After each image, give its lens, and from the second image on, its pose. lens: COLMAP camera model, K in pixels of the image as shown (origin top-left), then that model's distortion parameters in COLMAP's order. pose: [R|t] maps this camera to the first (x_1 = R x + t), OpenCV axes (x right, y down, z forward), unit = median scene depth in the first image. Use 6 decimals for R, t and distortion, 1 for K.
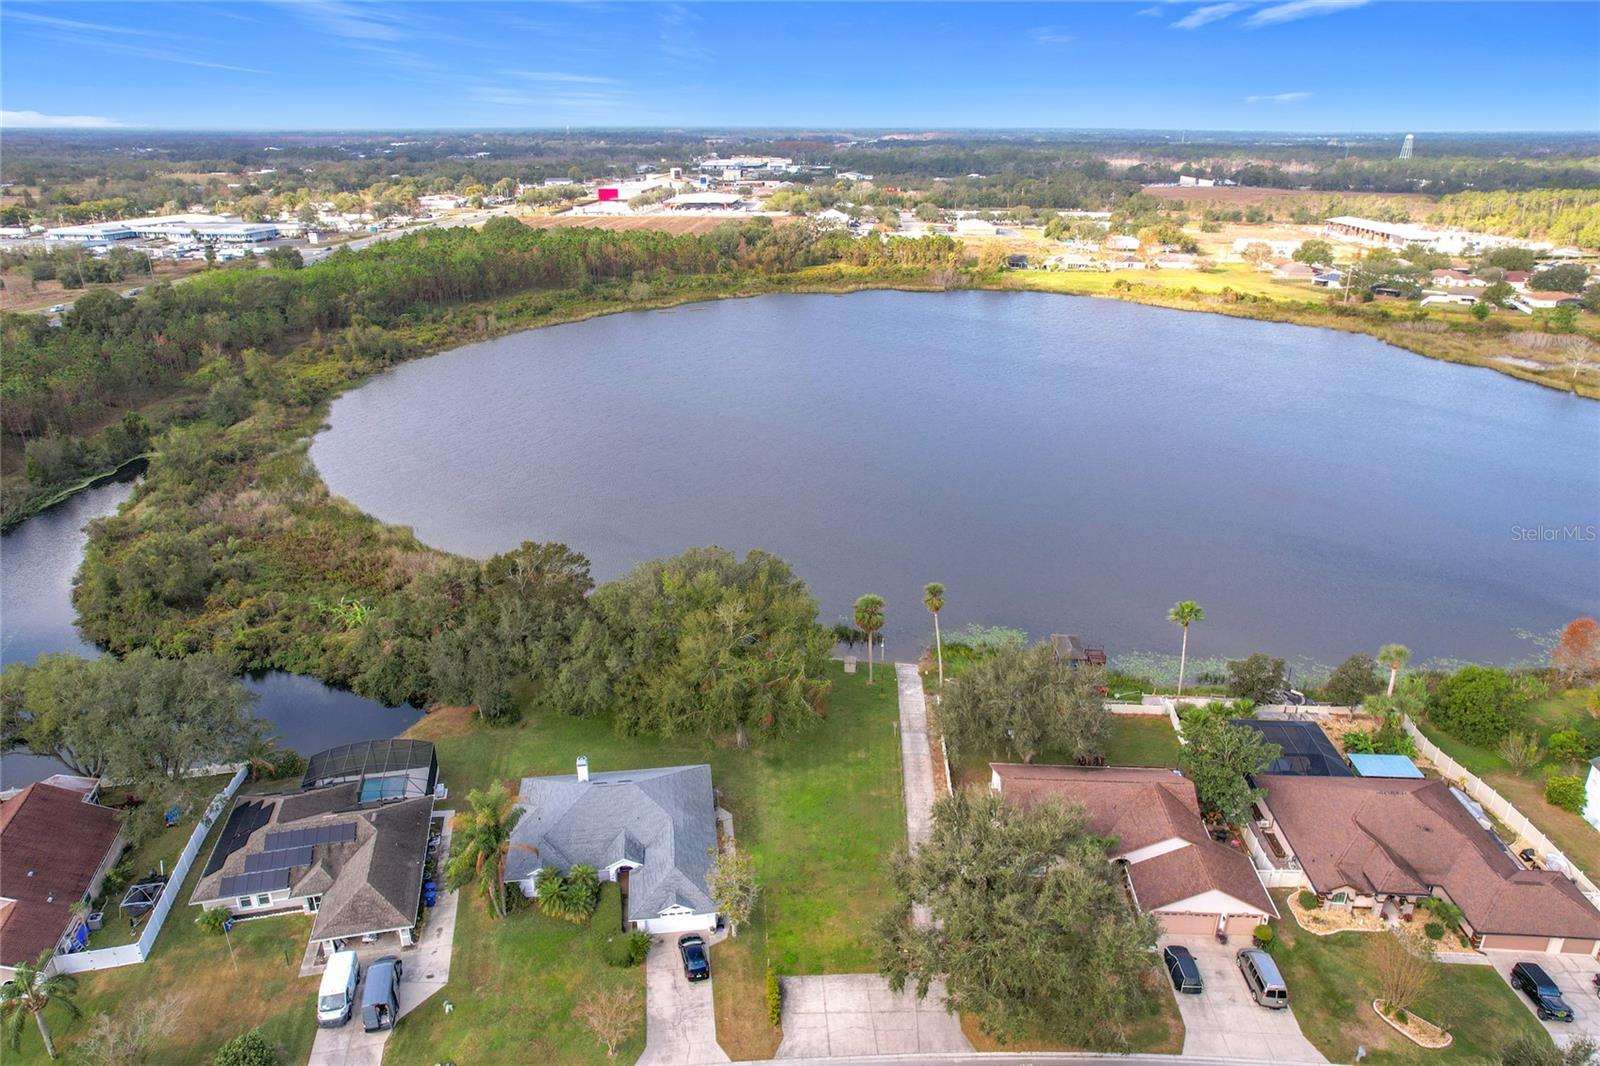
lens RADIAL K [[1013.0, 0, 795.8], [0, 1013.0, 530.7], [0, 0, 1]] dist [-0.044443, 0.028049]
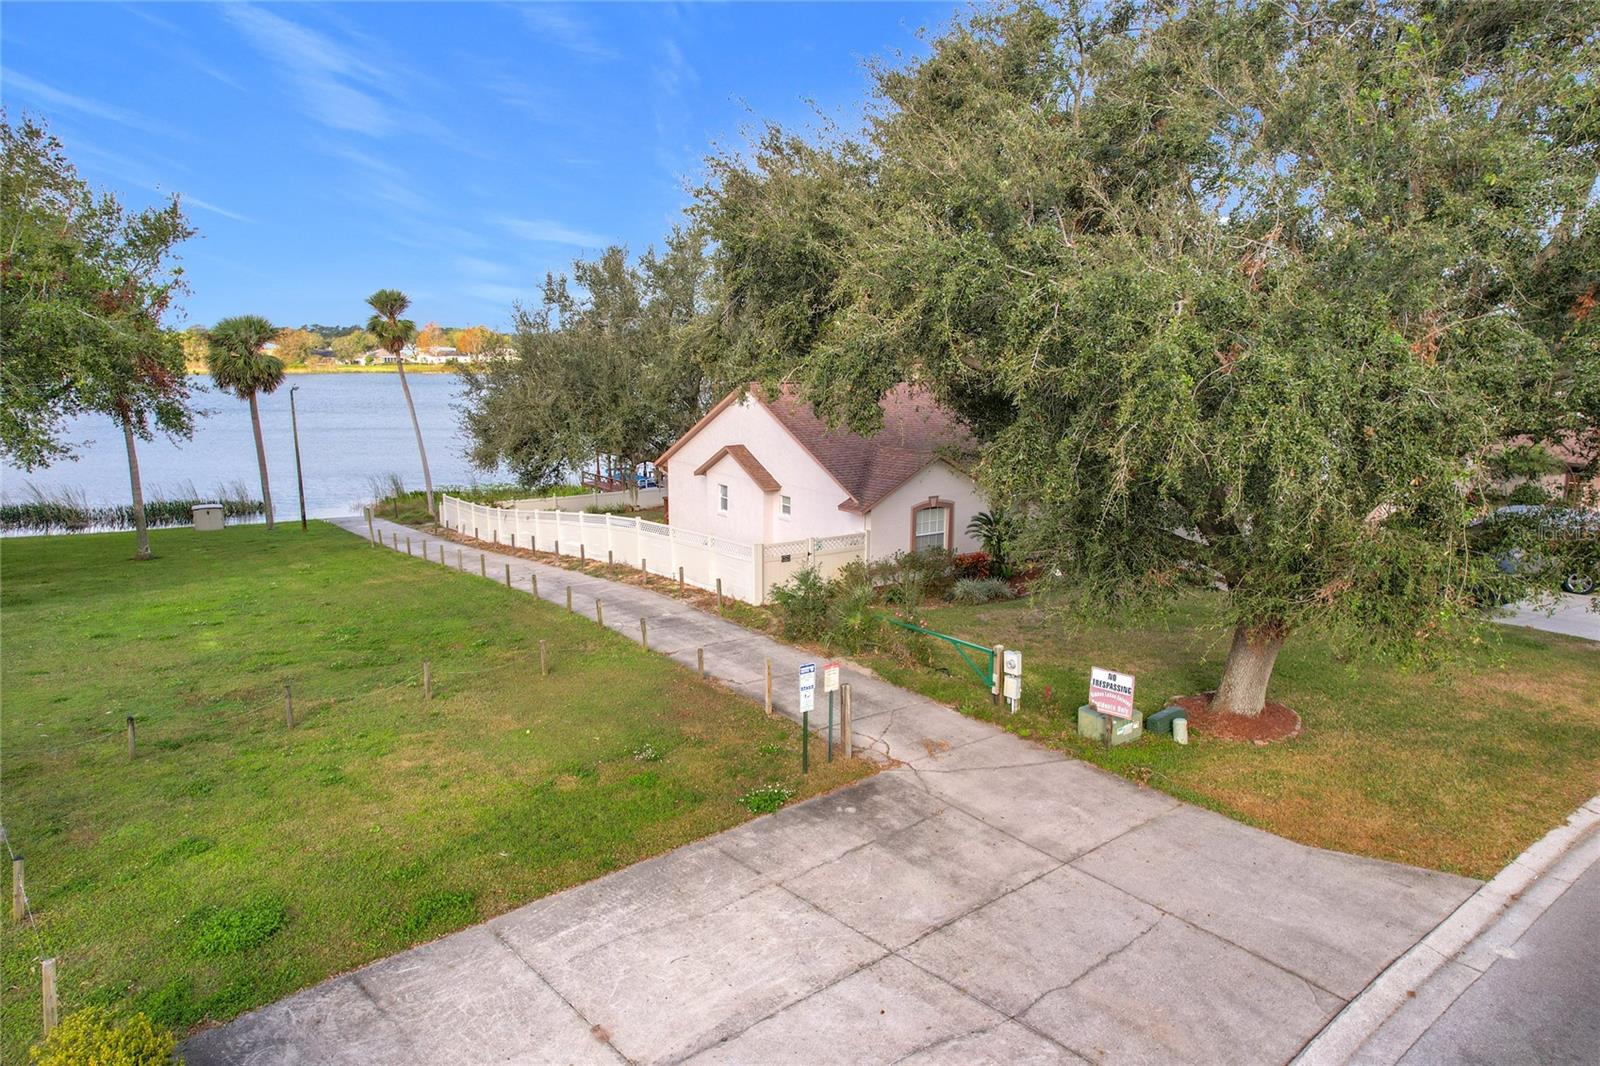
lens RADIAL K [[1002.9, 0, 800.0], [0, 1002.9, 533.0], [0, 0, 1]] dist [-0.009407, 0.024147]
pose [[0.781384, -0.100330, 0.615932, -0.021515], [0.212136, 0.970919, -0.110967, 0.326836], [-0.586887, 0.217369, 0.779945, 0.661879]]
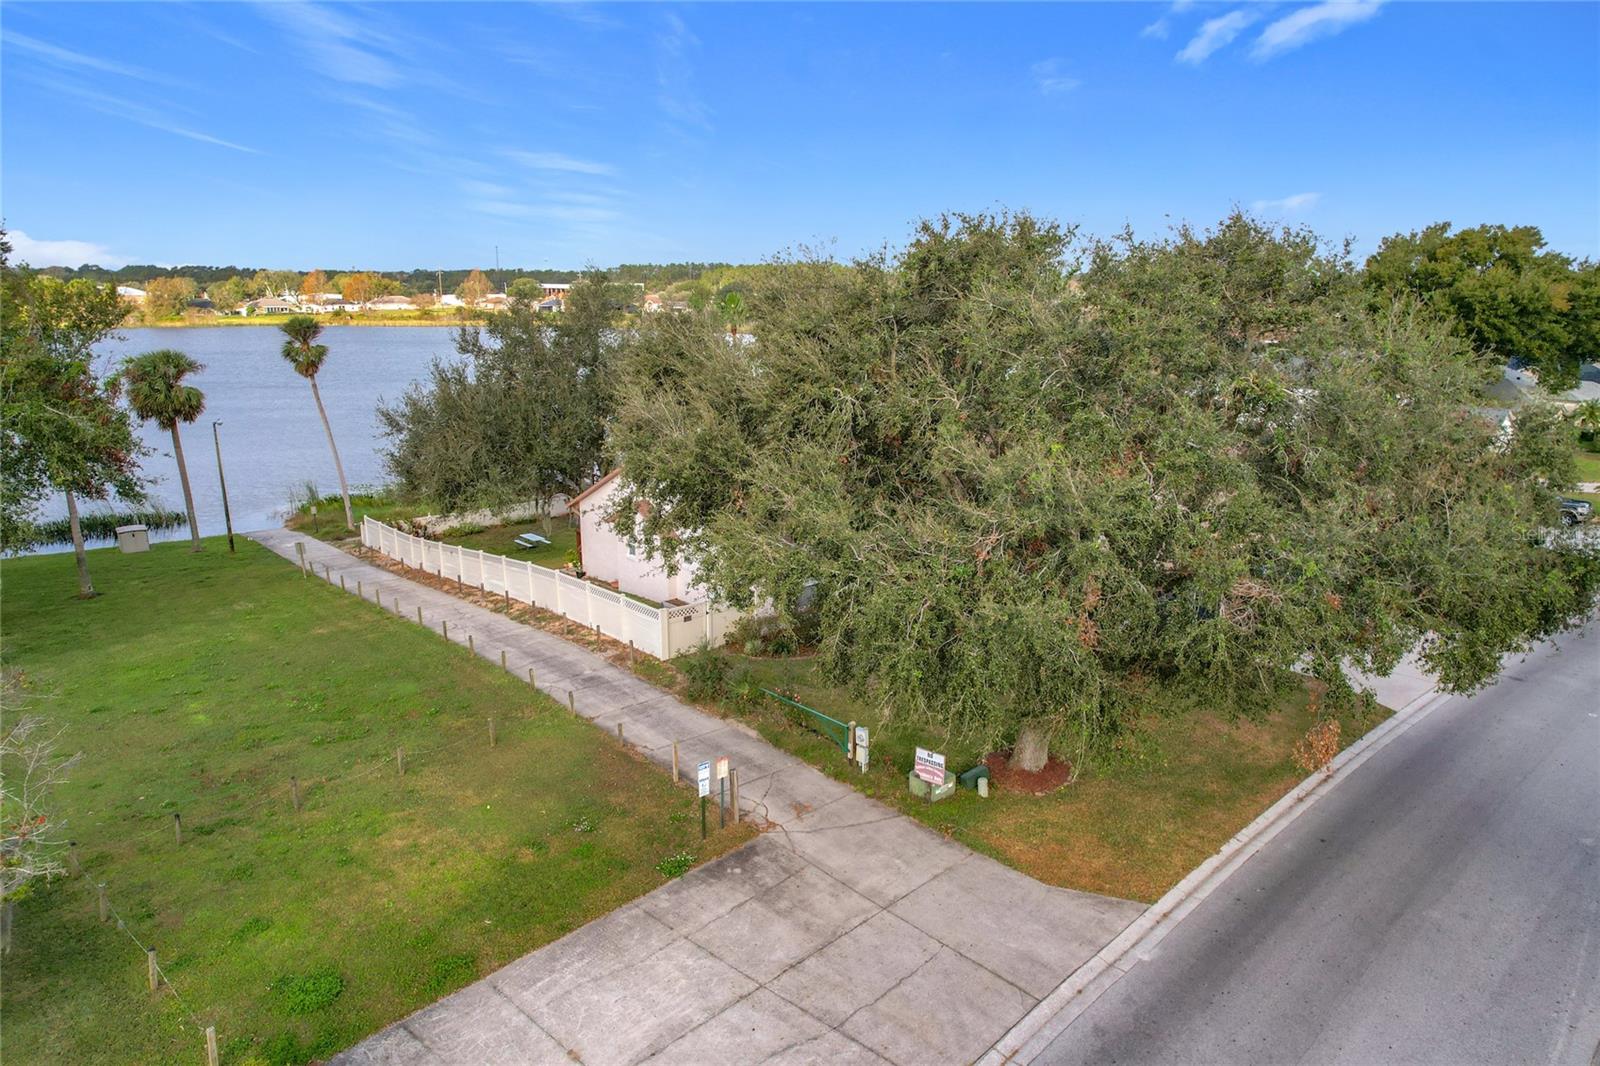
lens RADIAL K [[1013.0, 0, 795.8], [0, 1013.0, 530.7], [0, 0, 1]] dist [-0.044443, 0.028049]
pose [[0.721059, -0.153205, 0.675723, -0.050825], [0.238787, 0.970449, -0.034780, 0.291570], [-0.650426, 0.186432, 0.736335, 0.605000]]
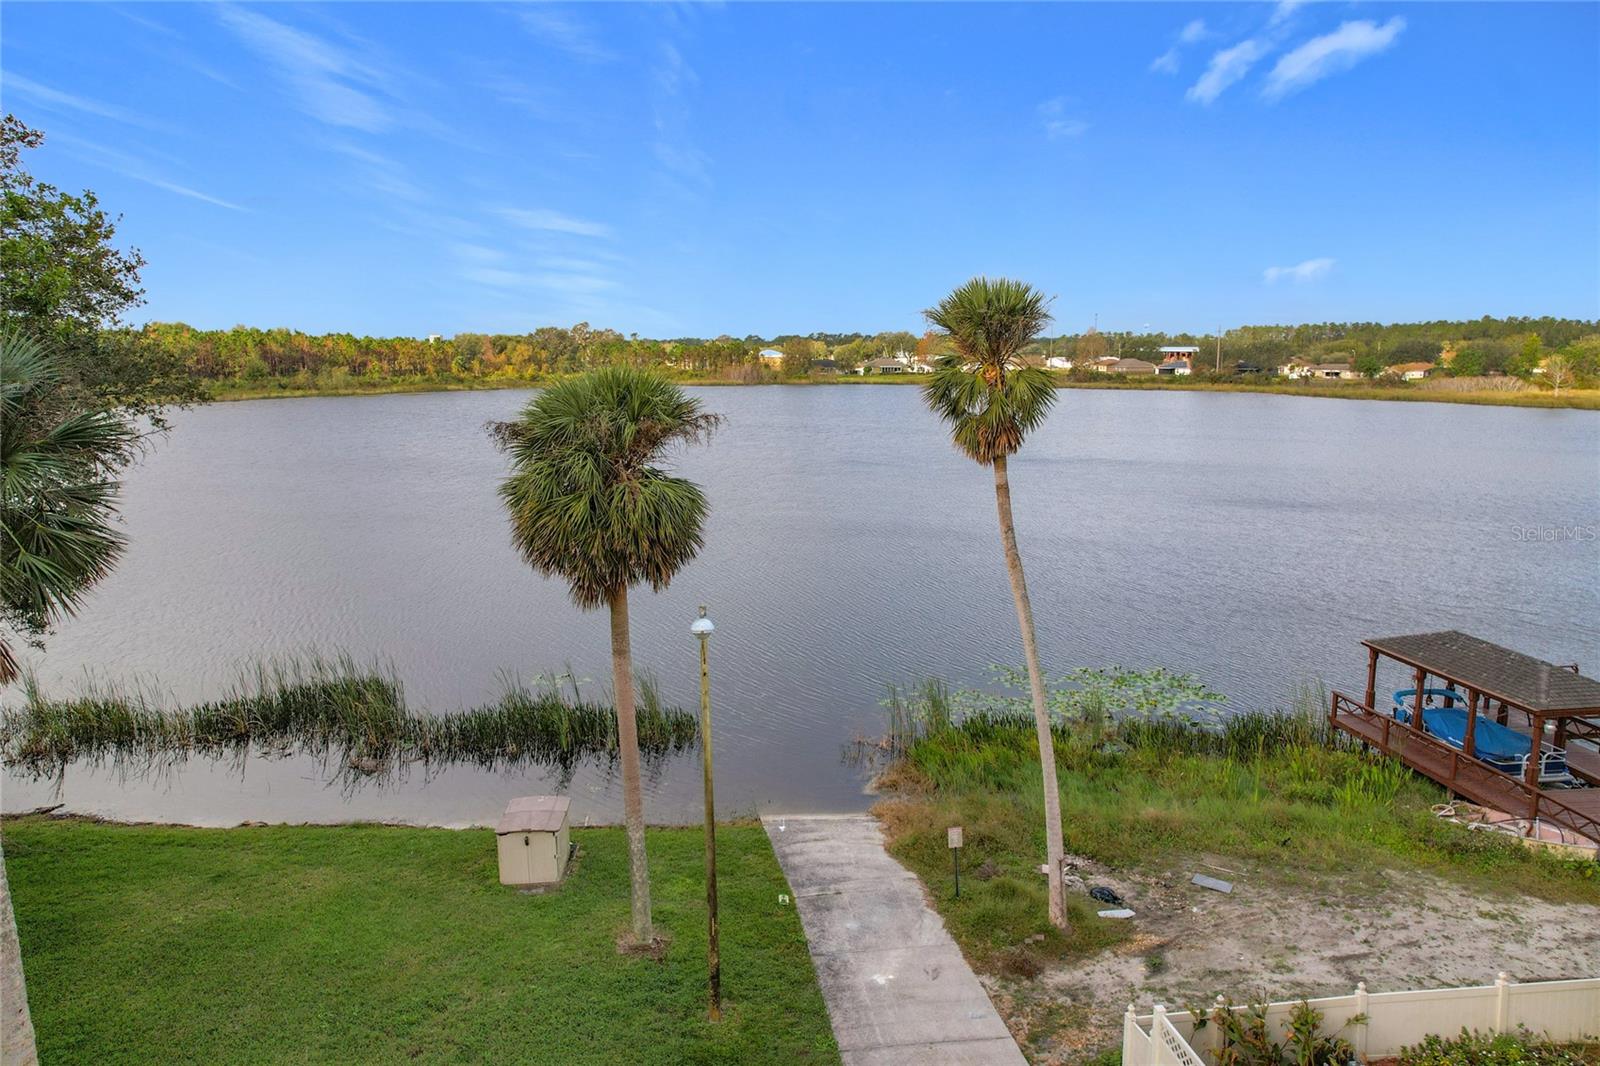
lens RADIAL K [[1019.3, 0, 807.6], [0, 1019.3, 554.7], [0, 0, 1]] dist [-0.003702, -0.000614]
pose [[0.976298, -0.035551, 0.213490, 0.086910], [0.071340, 0.984150, -0.162354, 0.152102], [-0.204334, 0.173736, 0.963360, 1.061151]]
